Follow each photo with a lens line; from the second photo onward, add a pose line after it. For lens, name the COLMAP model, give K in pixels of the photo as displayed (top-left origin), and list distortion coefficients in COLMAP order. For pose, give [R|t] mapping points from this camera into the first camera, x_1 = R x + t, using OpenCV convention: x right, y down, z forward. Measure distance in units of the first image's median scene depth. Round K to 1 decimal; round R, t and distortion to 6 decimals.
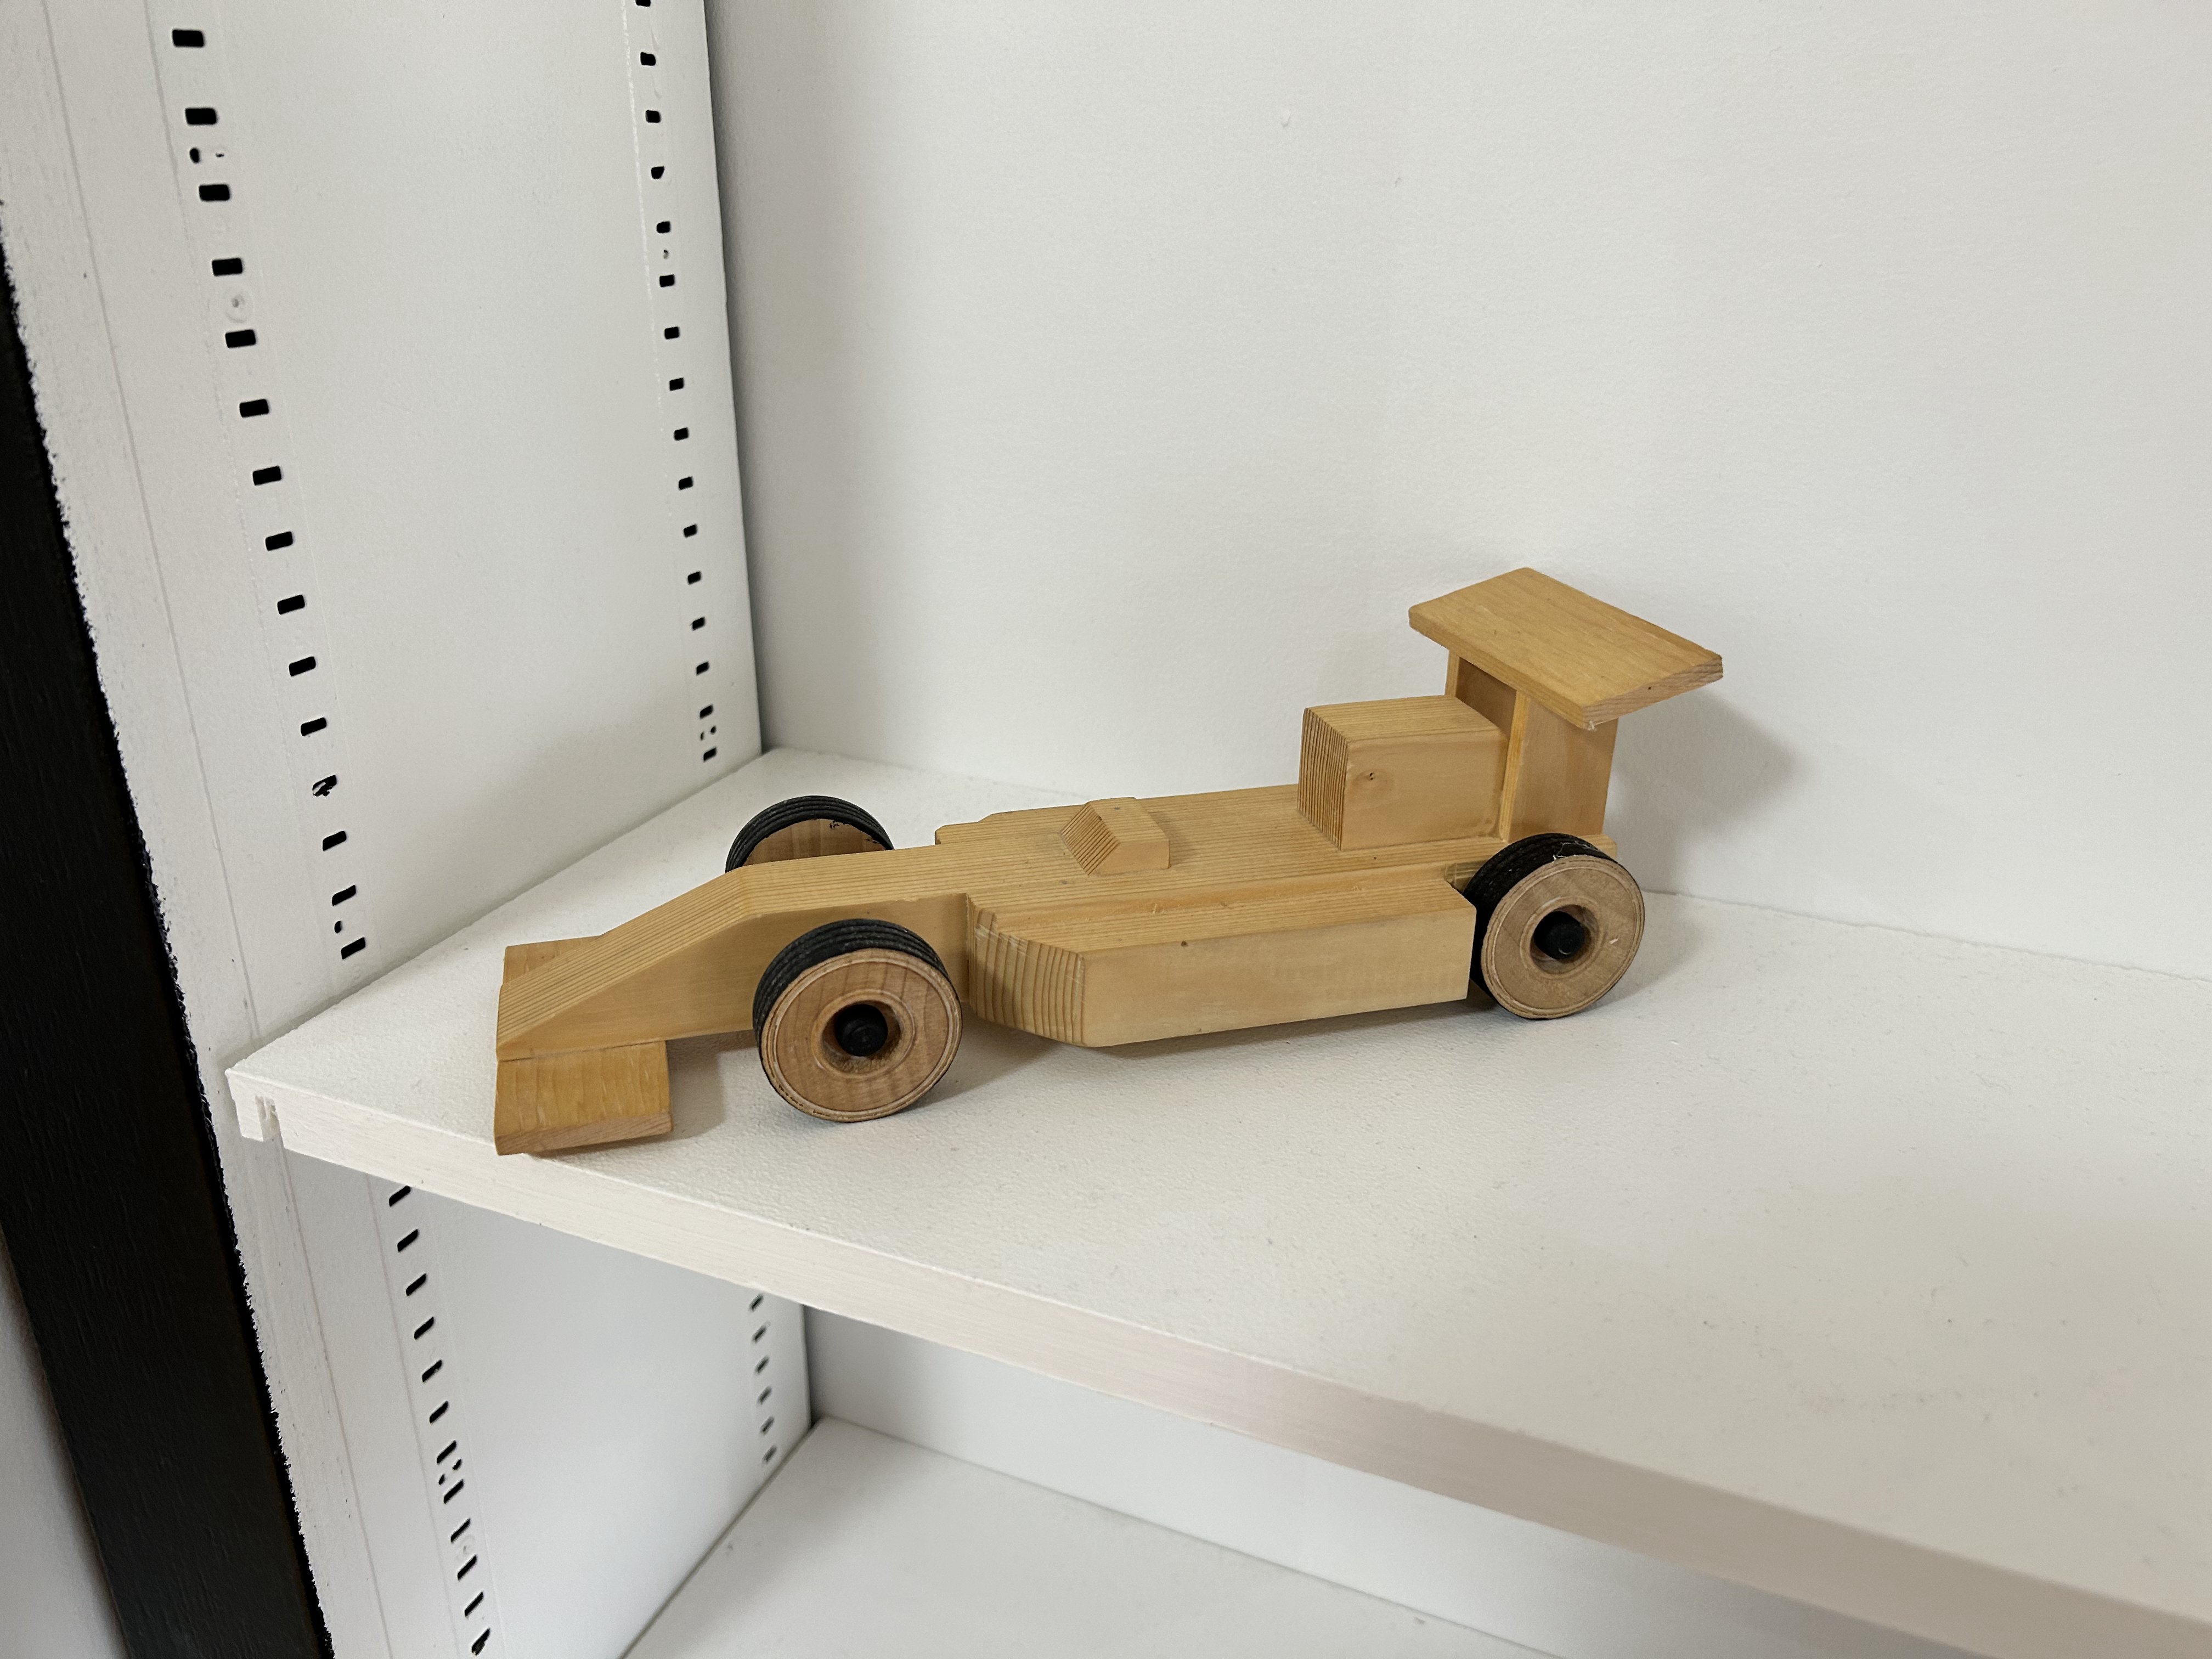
lens RADIAL K [[1708.7, 0, 1101.6], [0, 1708.7, 845.4], [0, 0, 1]] dist [0.020540, -0.045370]
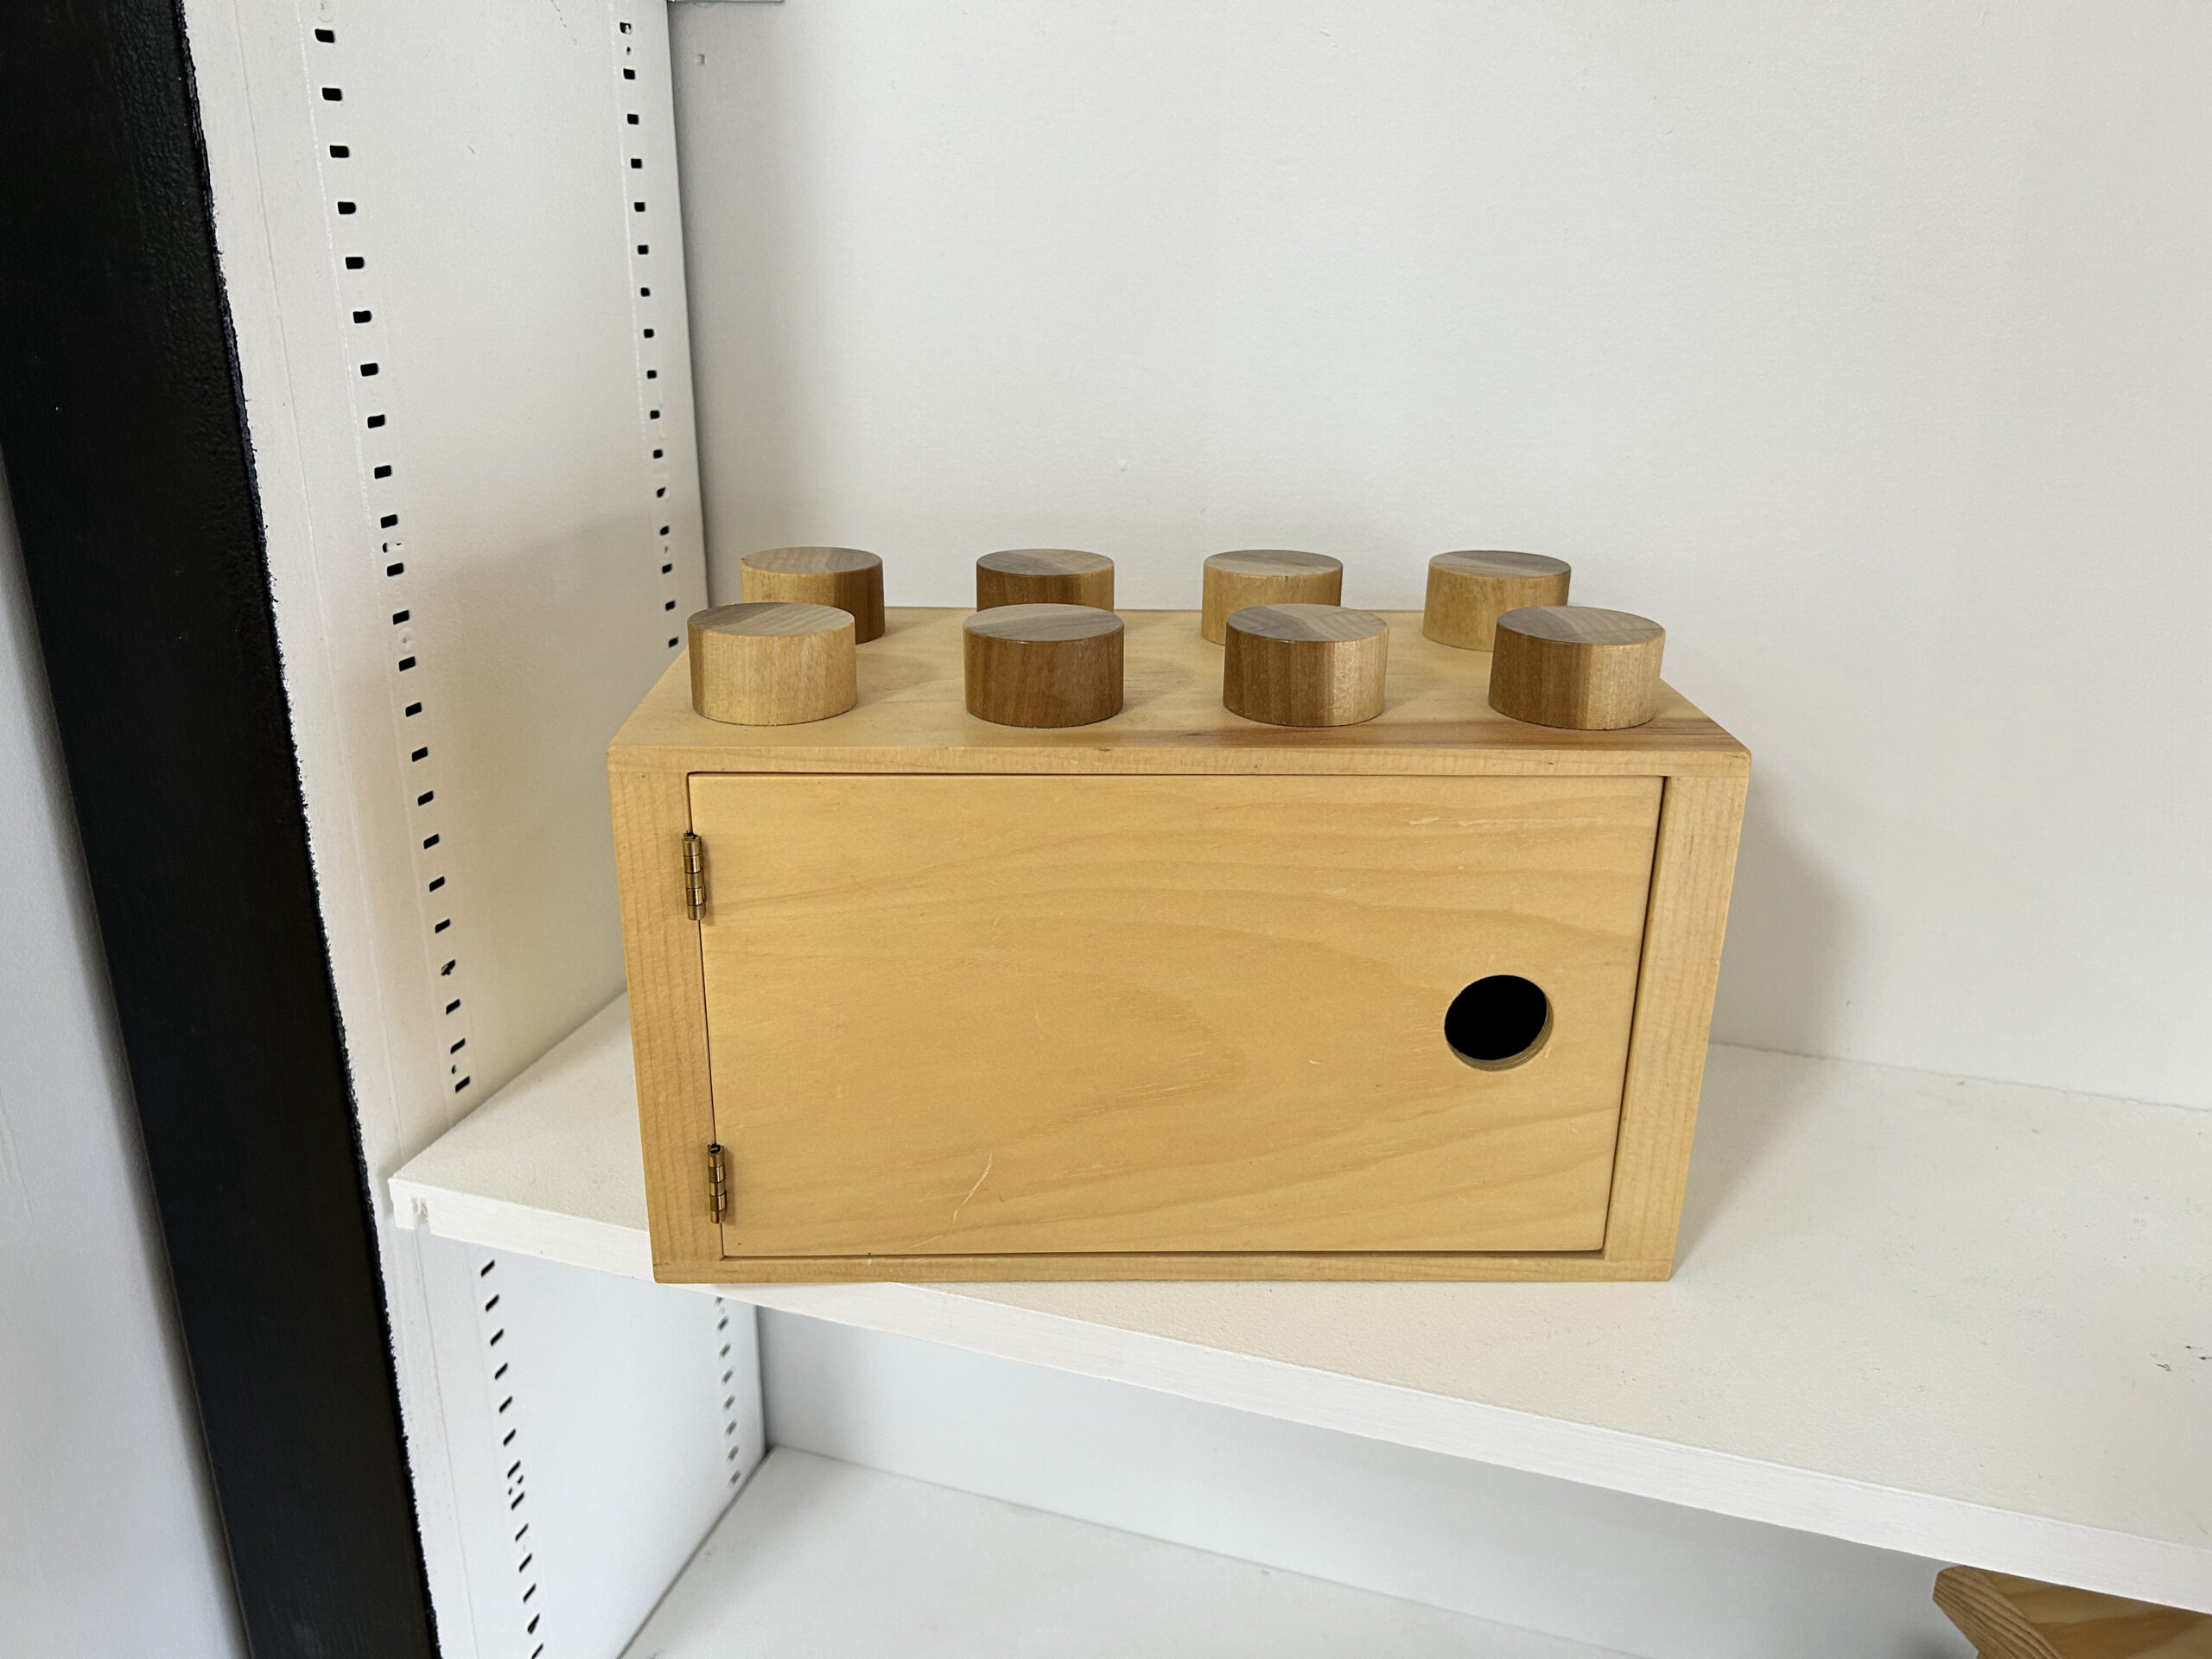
lens RADIAL K [[1708.7, 0, 1088.4], [0, 1708.7, 819.6], [0, 0, 1]] dist [0.020540, -0.045370]
pose [[0.995990, -0.029111, 0.084591, -0.054864], [0.033632, 0.998053, -0.052523, -0.066002], [-0.082898, 0.055157, 0.995030, -0.434144]]
